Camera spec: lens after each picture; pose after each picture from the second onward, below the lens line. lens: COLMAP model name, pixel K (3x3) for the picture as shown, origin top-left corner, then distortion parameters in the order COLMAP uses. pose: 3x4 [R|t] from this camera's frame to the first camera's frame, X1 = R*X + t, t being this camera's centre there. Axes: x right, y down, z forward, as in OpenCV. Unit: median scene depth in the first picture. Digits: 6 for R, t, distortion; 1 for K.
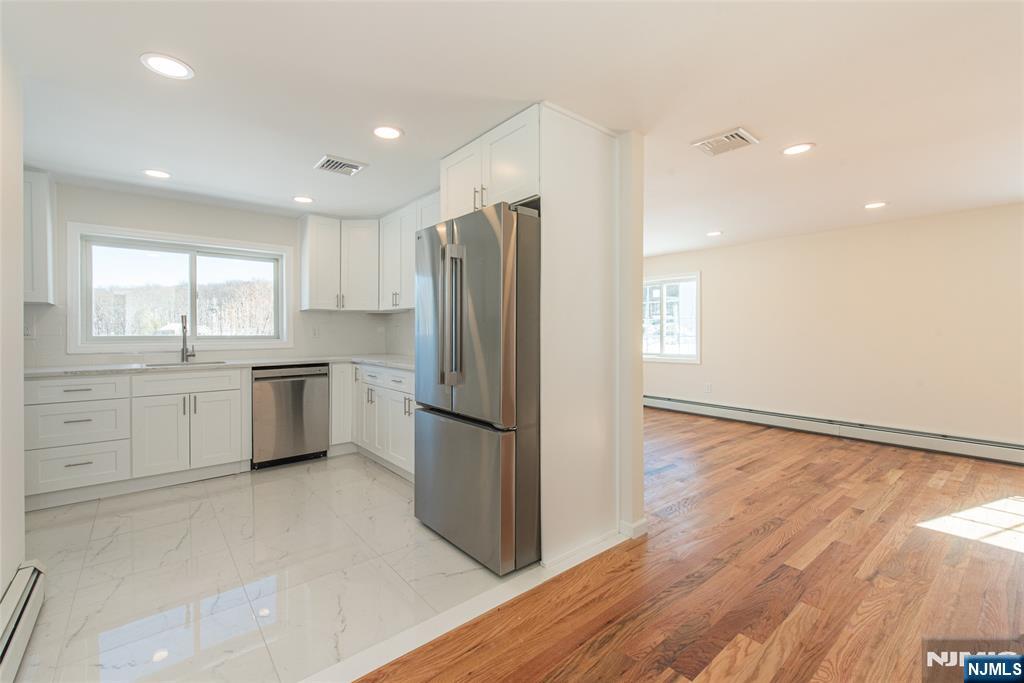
lens RADIAL K [[442.0, 0, 515.3], [0, 442.0, 333.4], [0, 0, 1]] dist [0.004513, 0.001766]
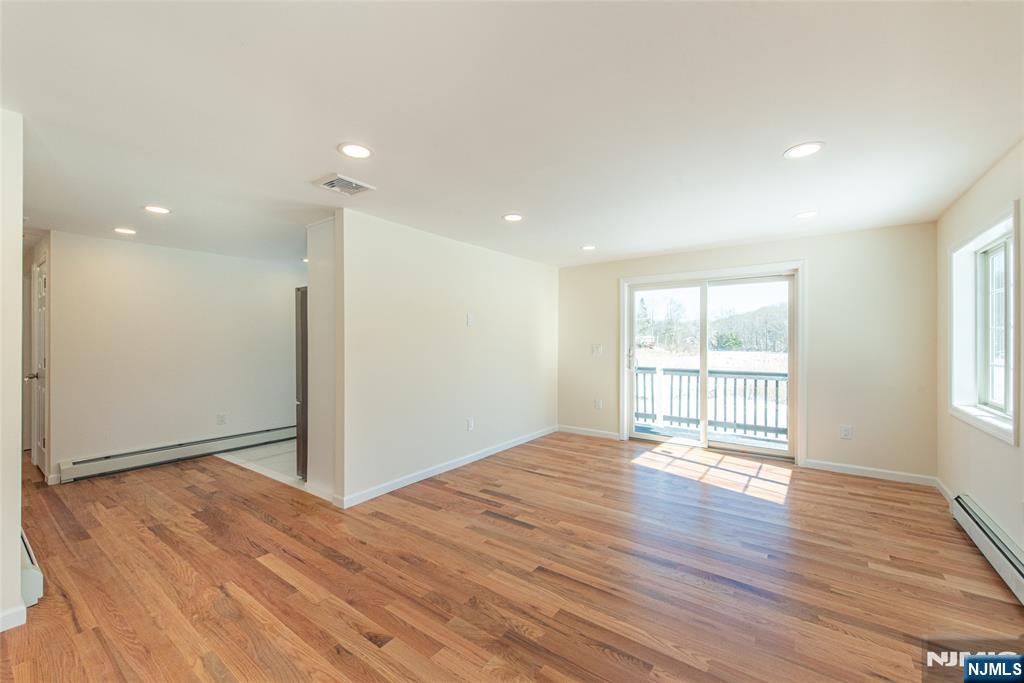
lens RADIAL K [[415.7, 0, 512.1], [0, 415.7, 344.9], [0, 0, 1]] dist [0.003175, -0.001355]
pose [[0.238958, 0.000511, -0.971030, 1.490028], [-0.010415, 0.999944, -0.002036, -0.035429], [0.970974, 0.010599, 0.238949, 1.096885]]
